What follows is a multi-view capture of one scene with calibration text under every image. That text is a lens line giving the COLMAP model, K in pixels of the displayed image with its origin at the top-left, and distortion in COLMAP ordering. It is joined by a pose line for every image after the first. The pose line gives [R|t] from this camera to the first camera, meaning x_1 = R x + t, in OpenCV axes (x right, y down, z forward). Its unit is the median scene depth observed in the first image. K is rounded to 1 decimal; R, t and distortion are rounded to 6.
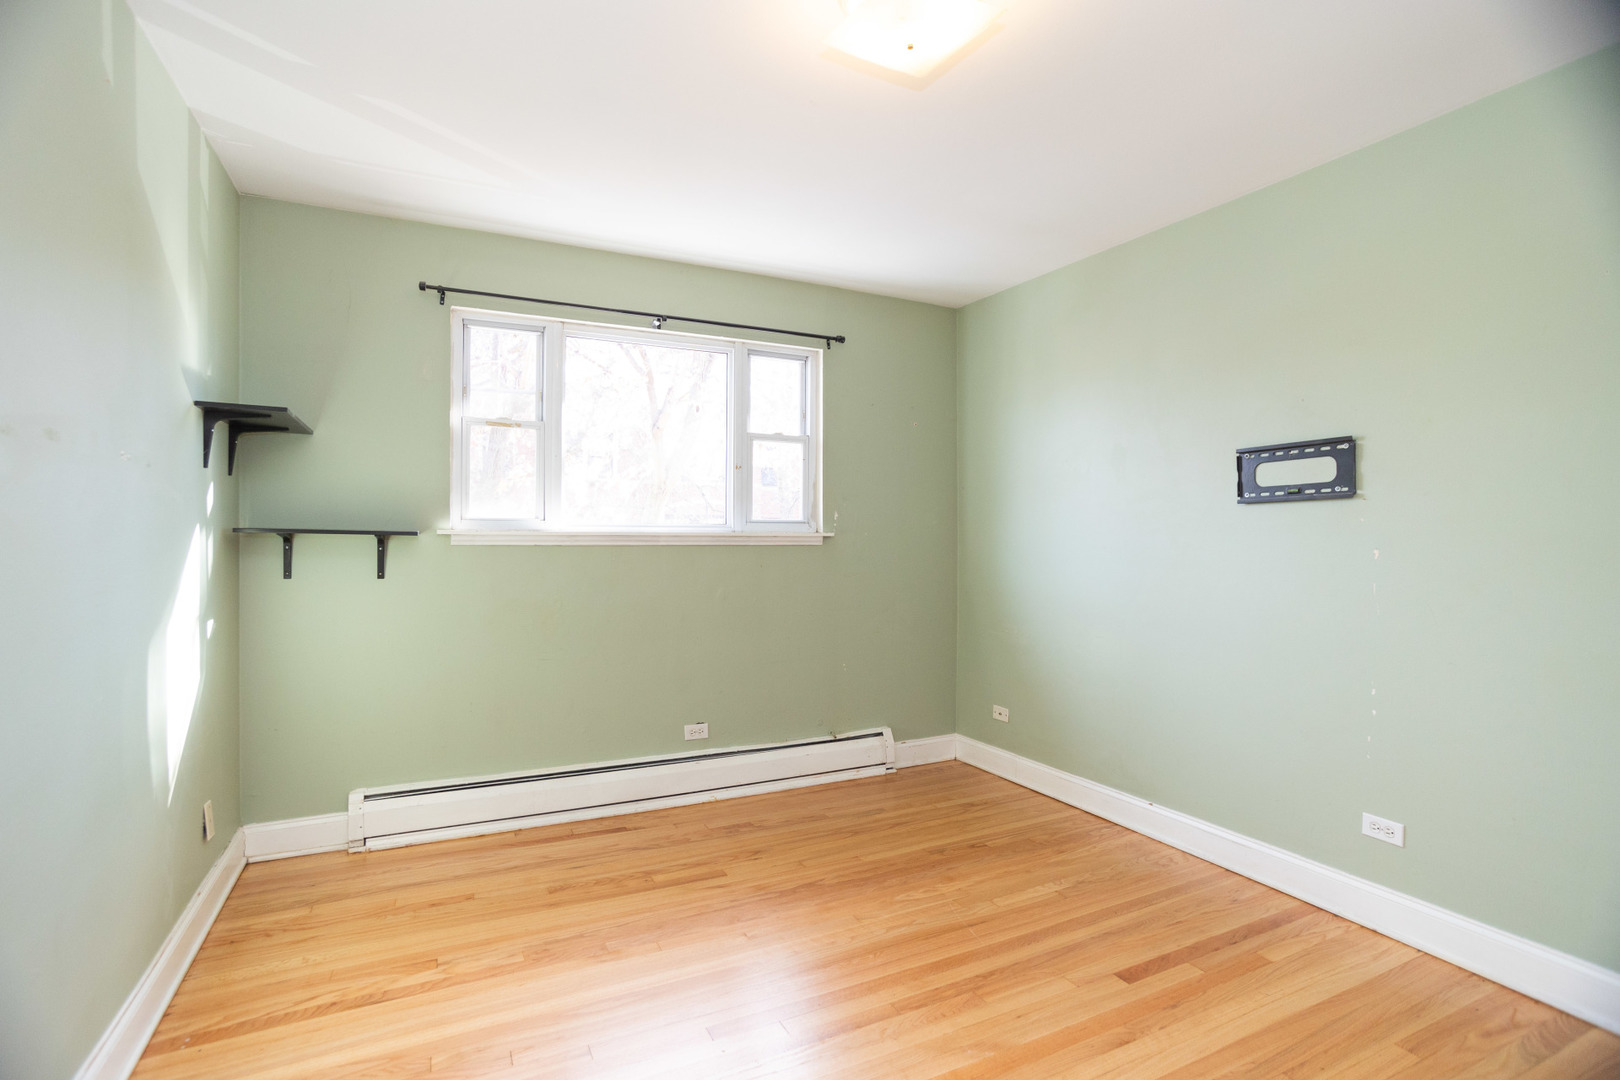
lens RADIAL K [[770.6, 0, 802.1], [0, 770.6, 541.5], [0, 0, 1]] dist [-0.078286, 0.051683]
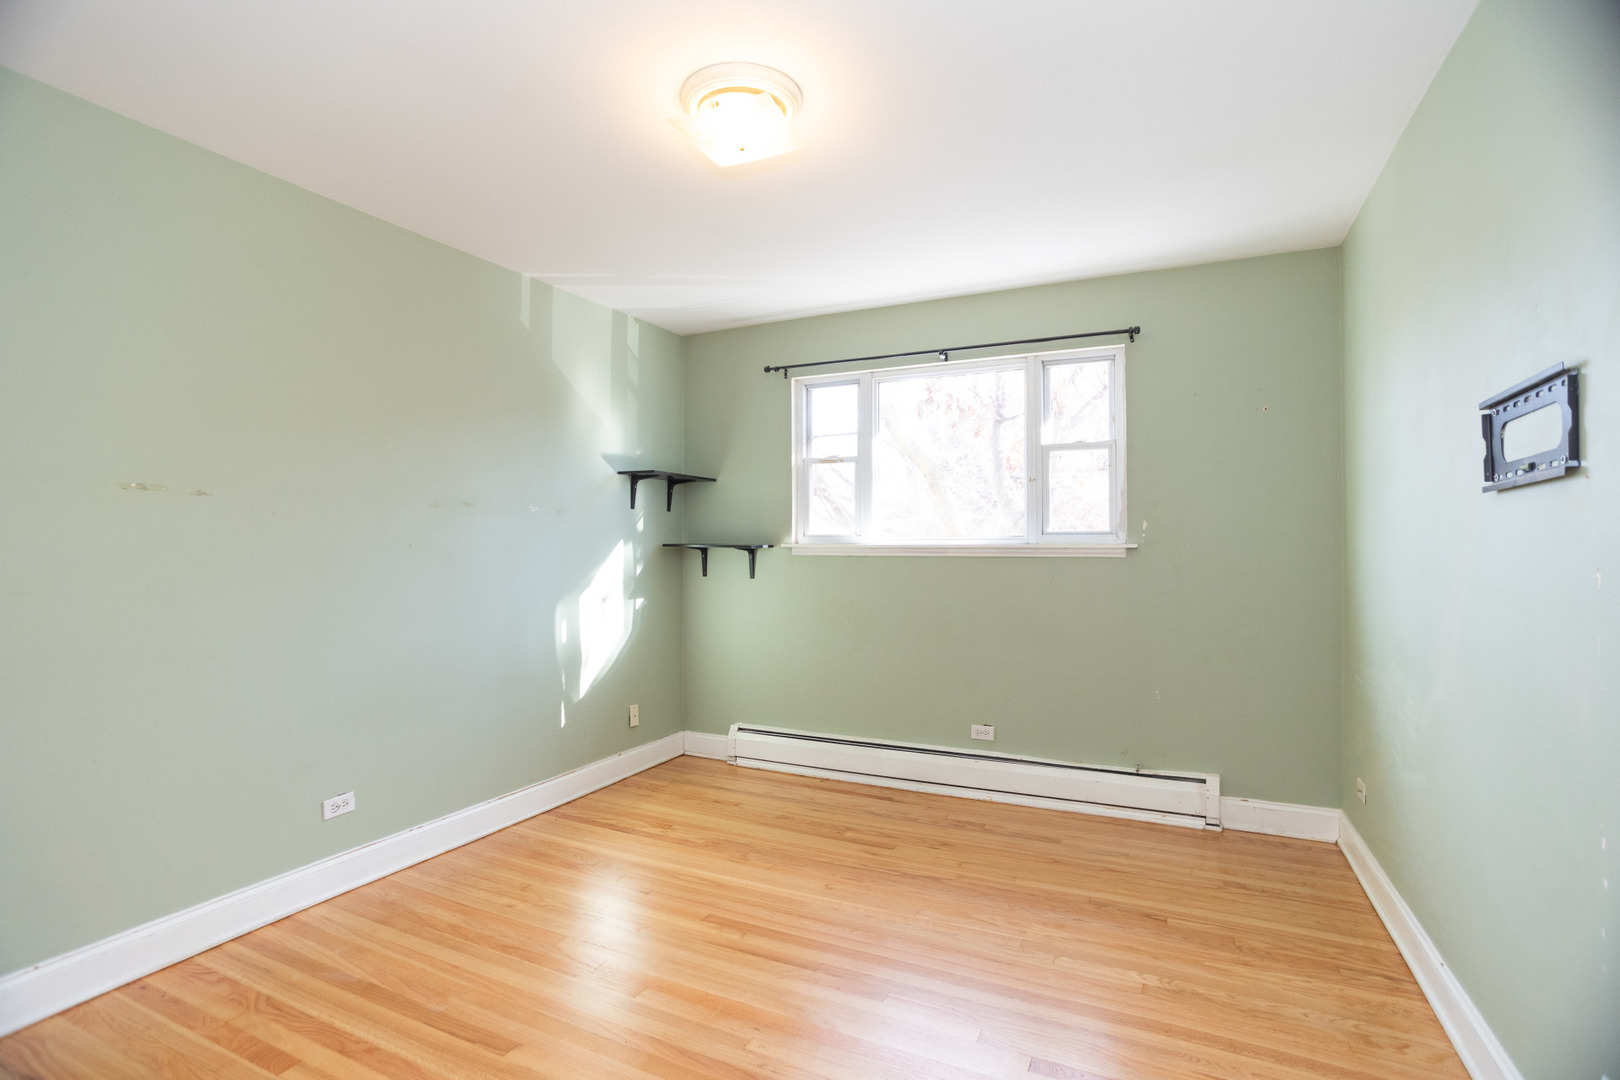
lens RADIAL K [[770.6, 0, 802.1], [0, 770.6, 541.5], [0, 0, 1]] dist [-0.078286, 0.051683]
pose [[0.613197, -0.008761, -0.789881, 0.597425], [-0.003272, 0.999902, -0.013630, -0.000878], [0.789923, 0.010943, 0.613108, 0.166218]]
